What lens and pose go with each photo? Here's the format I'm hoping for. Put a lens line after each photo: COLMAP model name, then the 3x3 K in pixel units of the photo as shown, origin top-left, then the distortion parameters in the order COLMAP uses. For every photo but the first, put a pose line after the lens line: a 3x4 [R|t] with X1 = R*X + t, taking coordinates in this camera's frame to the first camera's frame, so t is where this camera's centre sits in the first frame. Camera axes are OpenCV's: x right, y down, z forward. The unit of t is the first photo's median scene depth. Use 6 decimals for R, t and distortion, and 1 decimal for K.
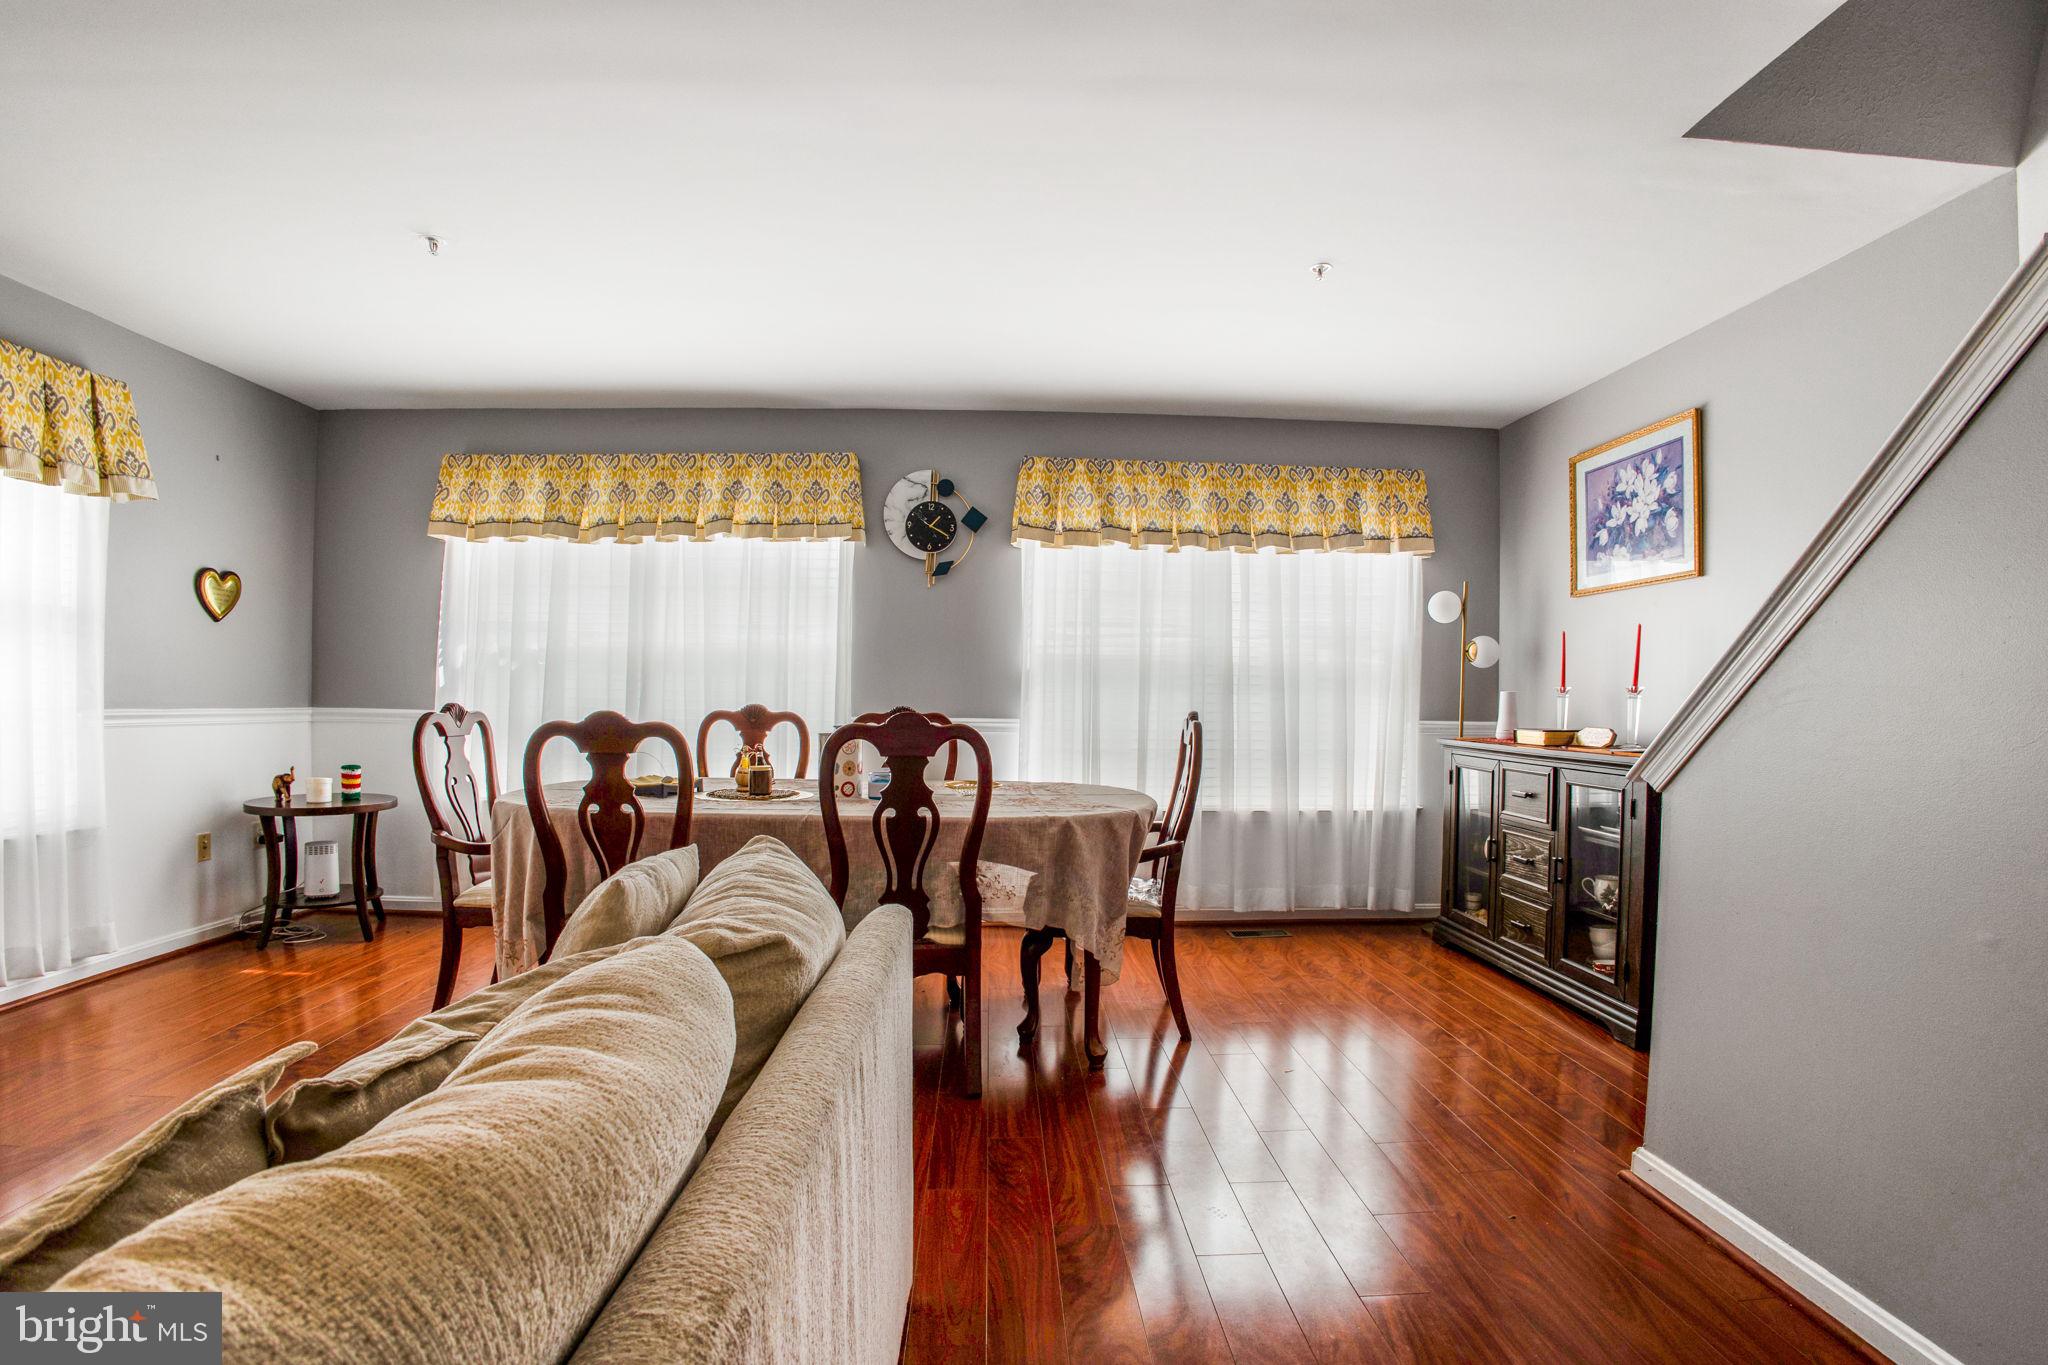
lens RADIAL K [[964.7, 0, 1046.8], [0, 964.7, 715.8], [0, 0, 1]] dist [-0.099244, 0.022798]
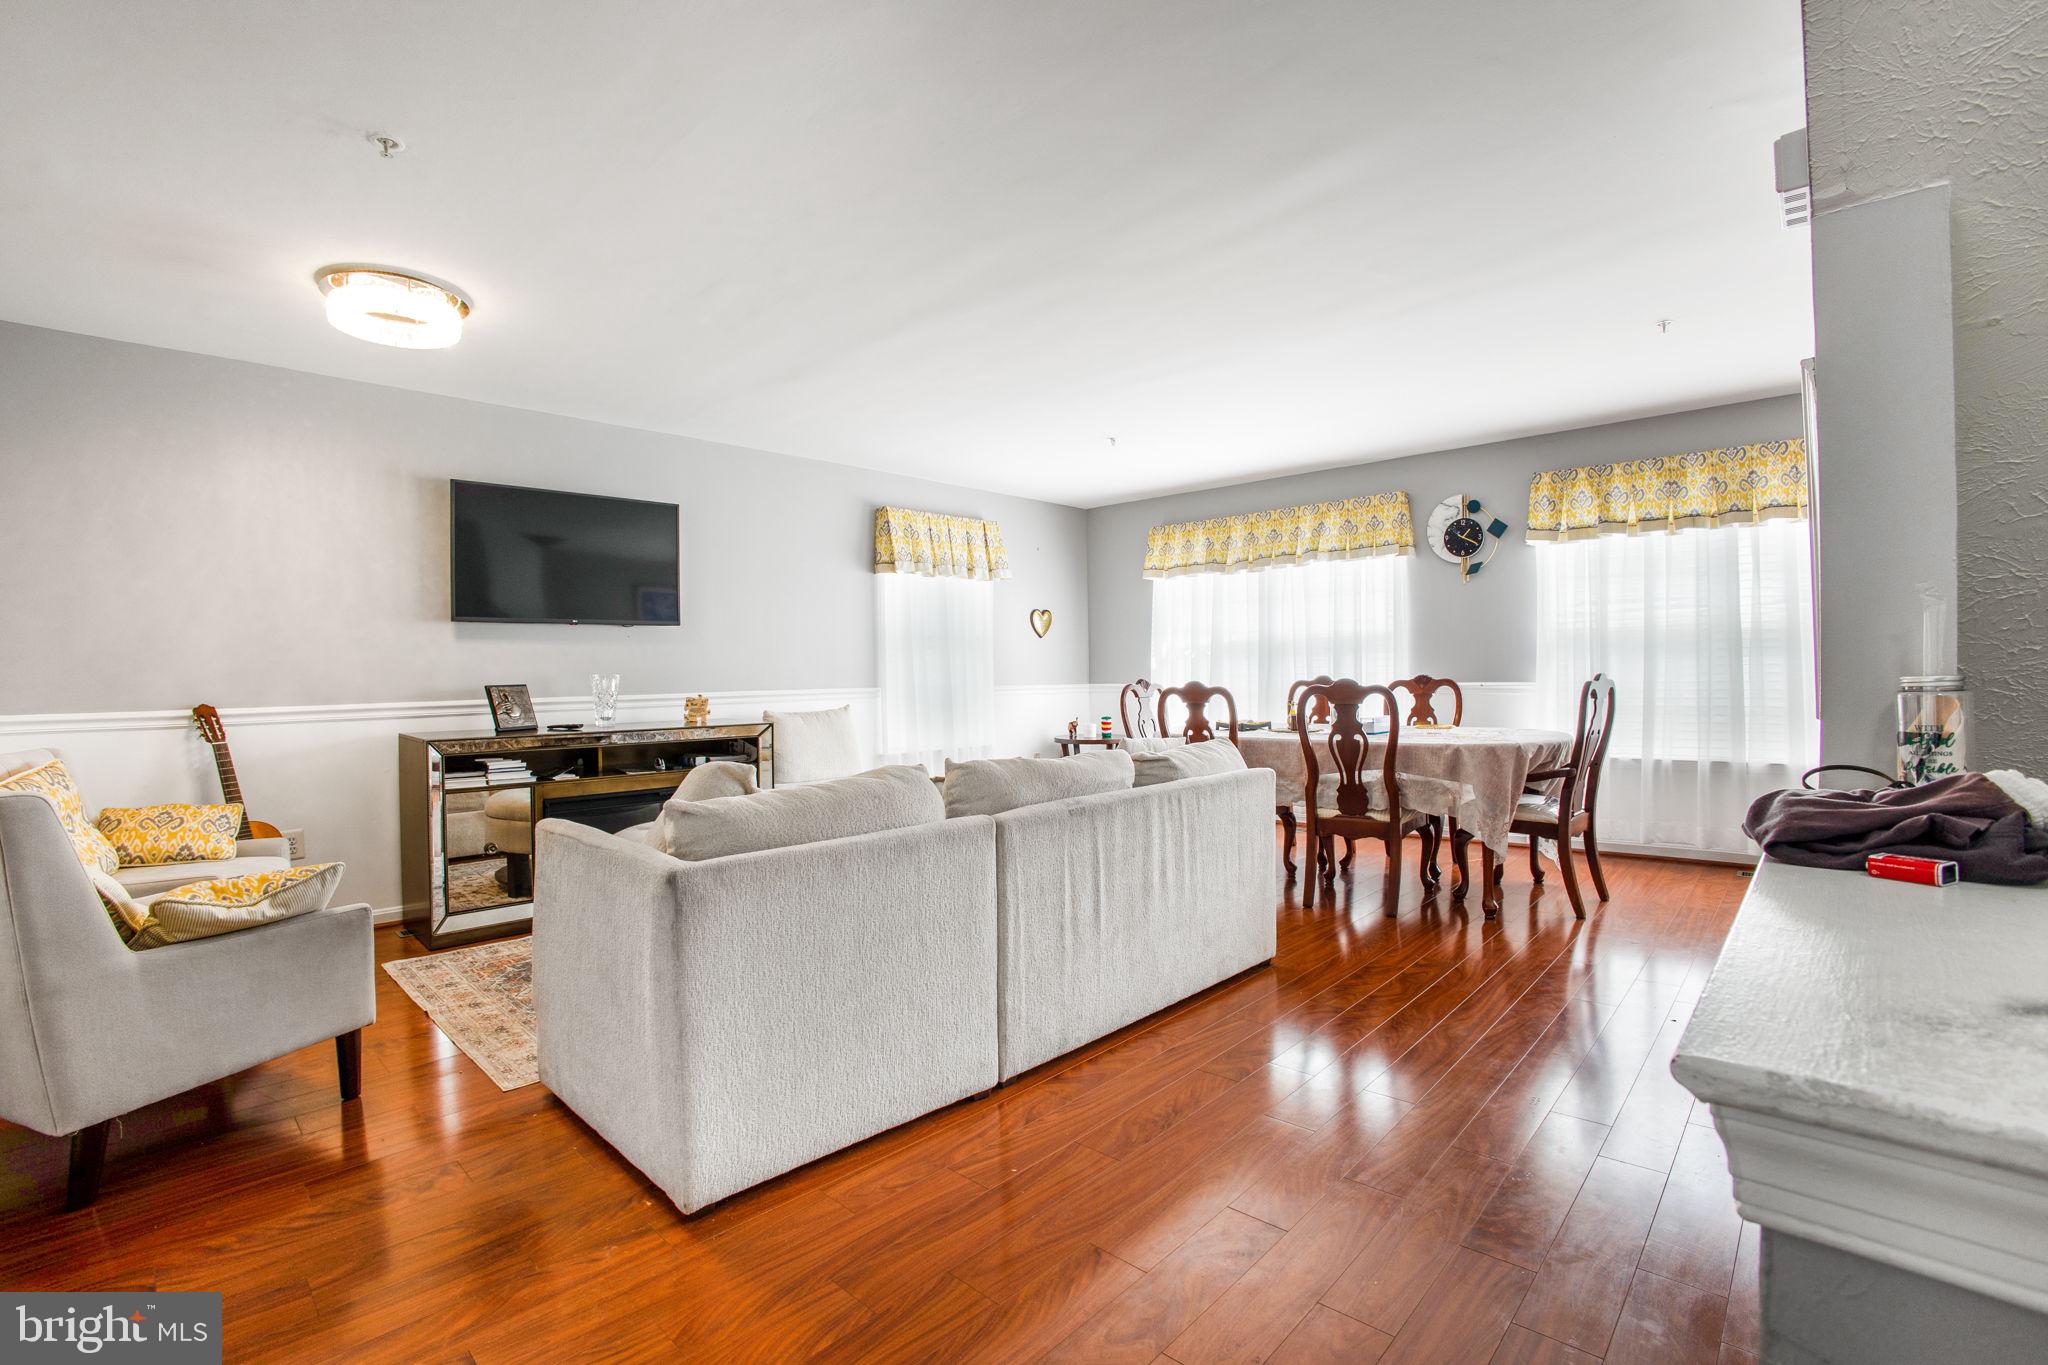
lens RADIAL K [[925.0, 0, 1029.8], [0, 925.0, 693.7], [0, 0, 1]] dist [-0.087647, 0.033755]
pose [[0.705887, -0.010950, -0.708240, 0.346838], [0.013823, 0.999903, -0.001682, 0.011014], [0.708189, -0.008602, 0.705970, -0.306507]]
